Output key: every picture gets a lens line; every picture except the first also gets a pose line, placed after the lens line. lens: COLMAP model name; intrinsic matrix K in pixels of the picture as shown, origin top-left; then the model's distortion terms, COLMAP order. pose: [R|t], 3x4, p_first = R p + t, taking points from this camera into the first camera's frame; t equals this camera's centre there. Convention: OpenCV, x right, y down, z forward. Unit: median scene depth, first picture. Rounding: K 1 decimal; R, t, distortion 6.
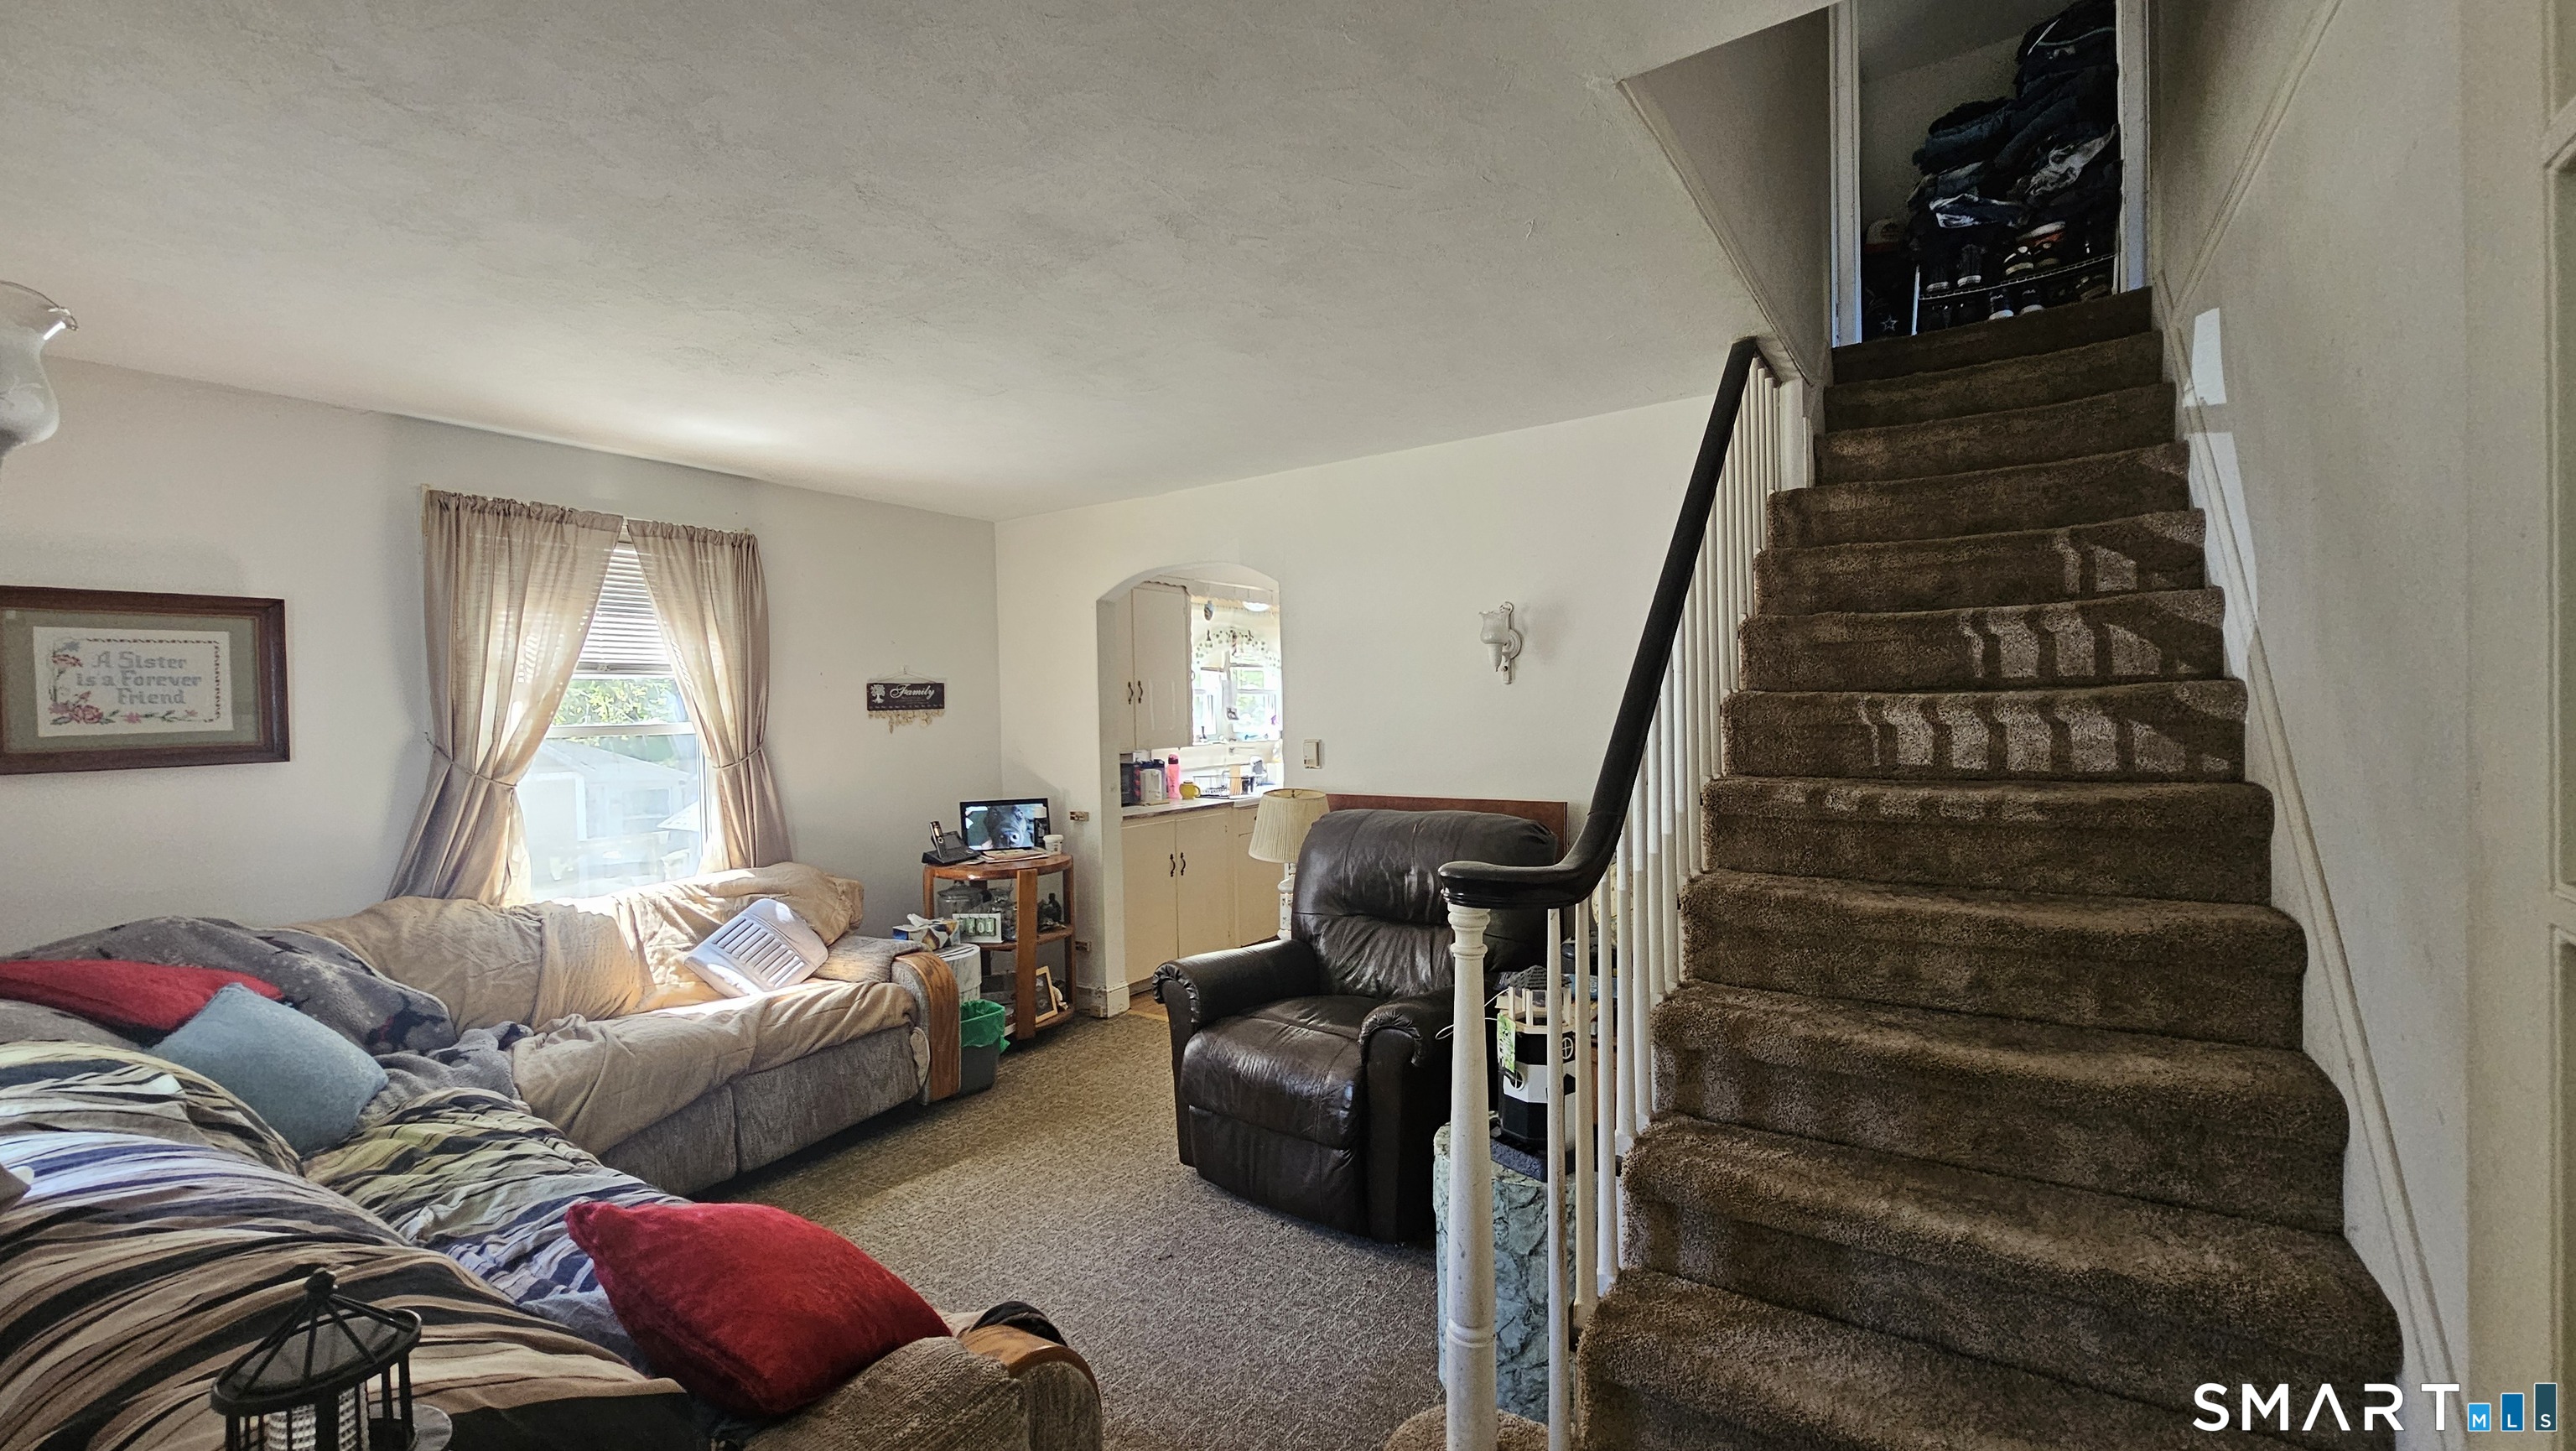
lens RADIAL K [[1057.1, 0, 1288.0], [0, 1057.1, 725.5], [0, 0, 1]] dist [-0.000366, -0.000044]
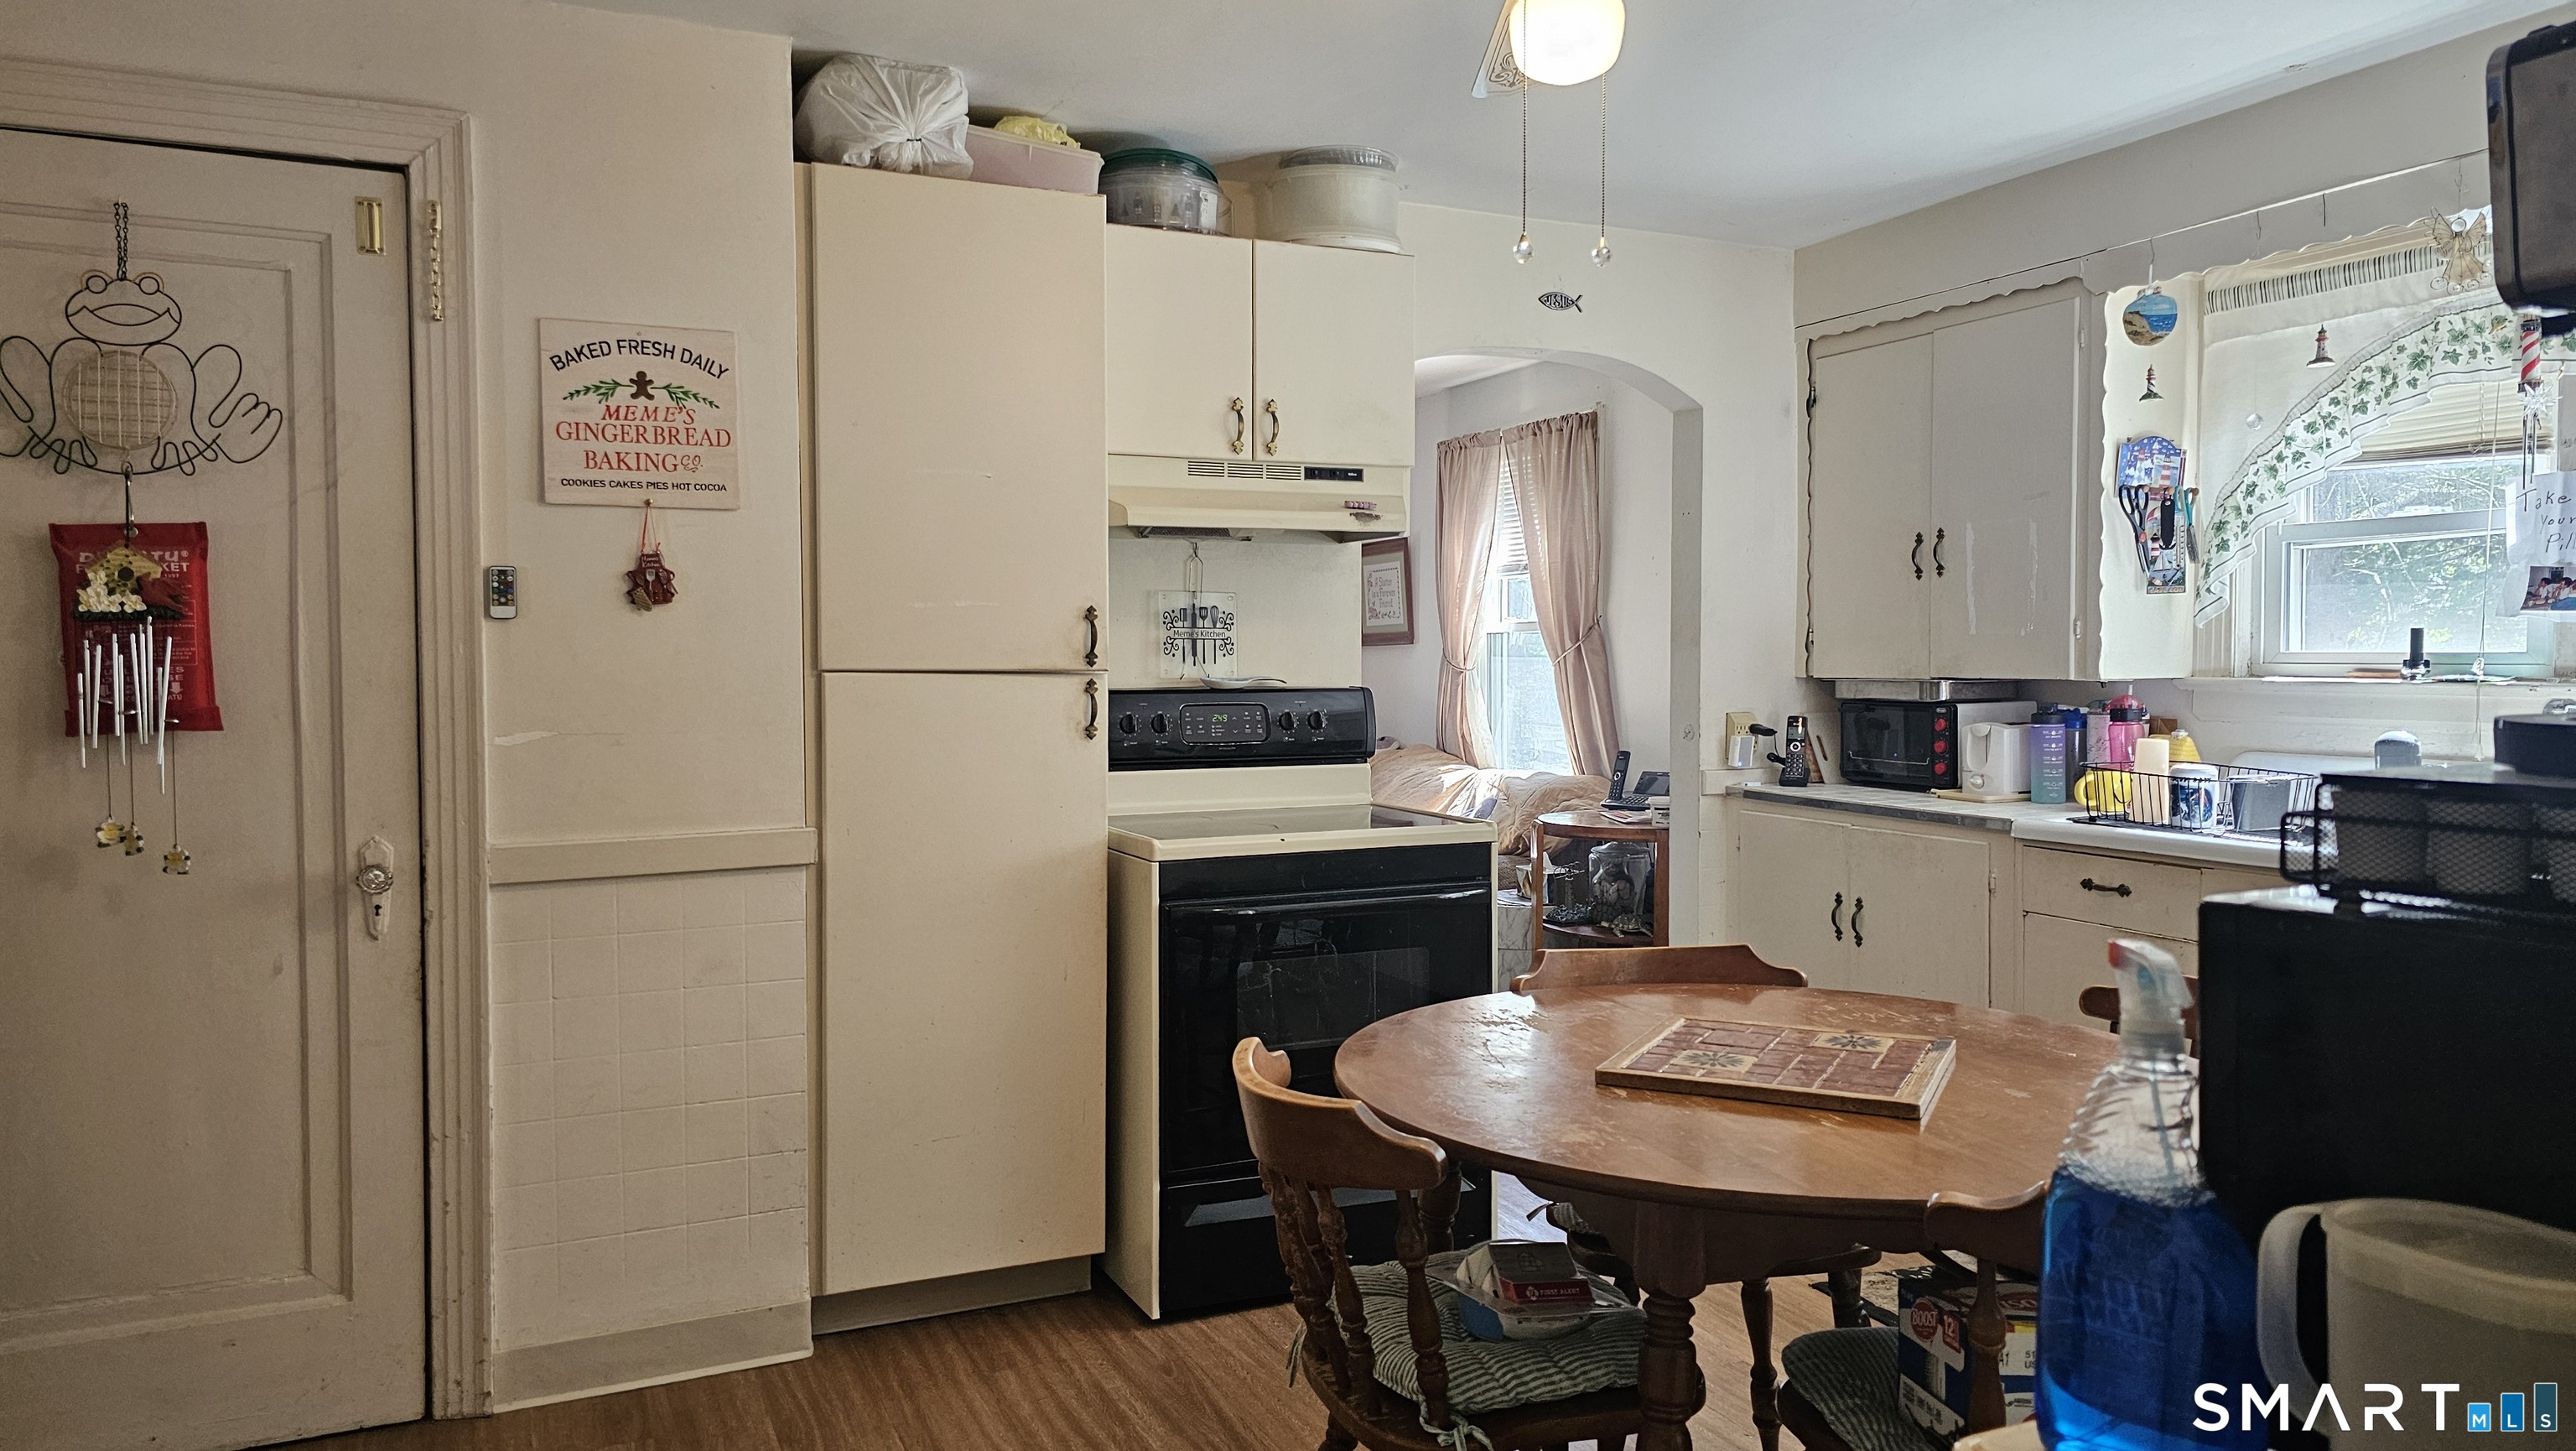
lens RADIAL K [[1612.2, 0, 1287.9], [0, 1612.2, 677.3], [0, 0, 1]] dist [0.000956, 0.000373]
pose [[-0.484728, 0.035082, -0.873961, 0.605151], [0.000642, 0.999209, 0.039754, -0.005131], [0.874665, 0.018709, -0.484367, 1.064121]]
